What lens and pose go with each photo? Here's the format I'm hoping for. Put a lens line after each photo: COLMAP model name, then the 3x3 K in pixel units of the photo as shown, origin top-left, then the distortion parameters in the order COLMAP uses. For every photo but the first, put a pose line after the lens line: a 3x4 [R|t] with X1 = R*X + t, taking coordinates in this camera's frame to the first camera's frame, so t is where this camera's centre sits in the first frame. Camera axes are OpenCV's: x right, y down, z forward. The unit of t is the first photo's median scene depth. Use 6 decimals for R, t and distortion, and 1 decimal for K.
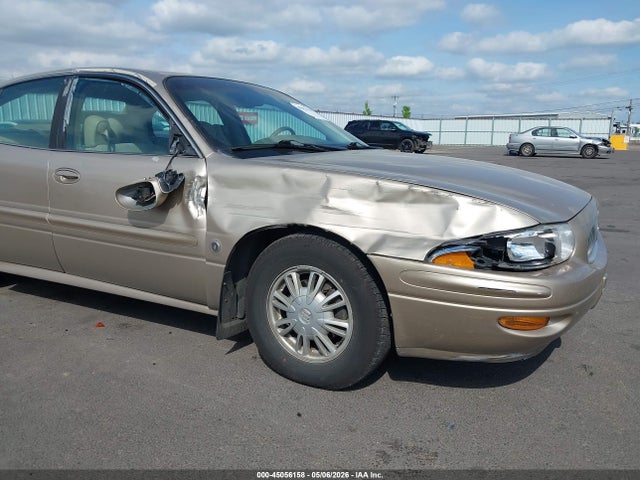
lens RADIAL K [[501.4, 0, 340.2], [0, 501.4, 240.6], [0, 0, 1]] dist [0.048766, -0.091336]
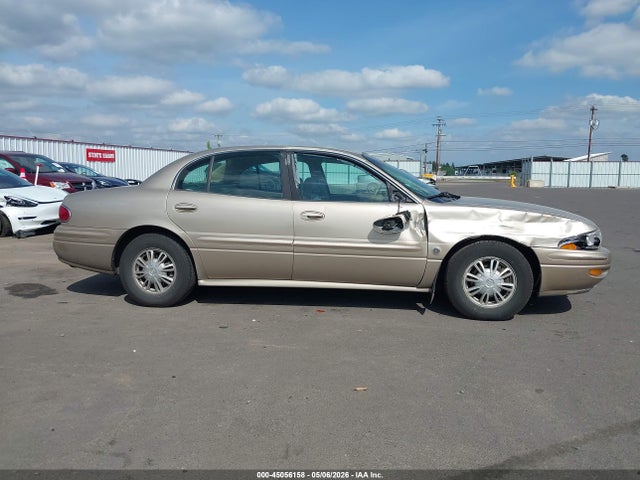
lens RADIAL K [[501.4, 0, 340.2], [0, 501.4, 240.6], [0, 0, 1]] dist [0.048766, -0.091336]
pose [[0.925689, -0.052688, 0.374599, -1.339284], [0.073267, 0.996473, -0.040898, 0.025232], [-0.371123, 0.065304, 0.926285, -0.594621]]
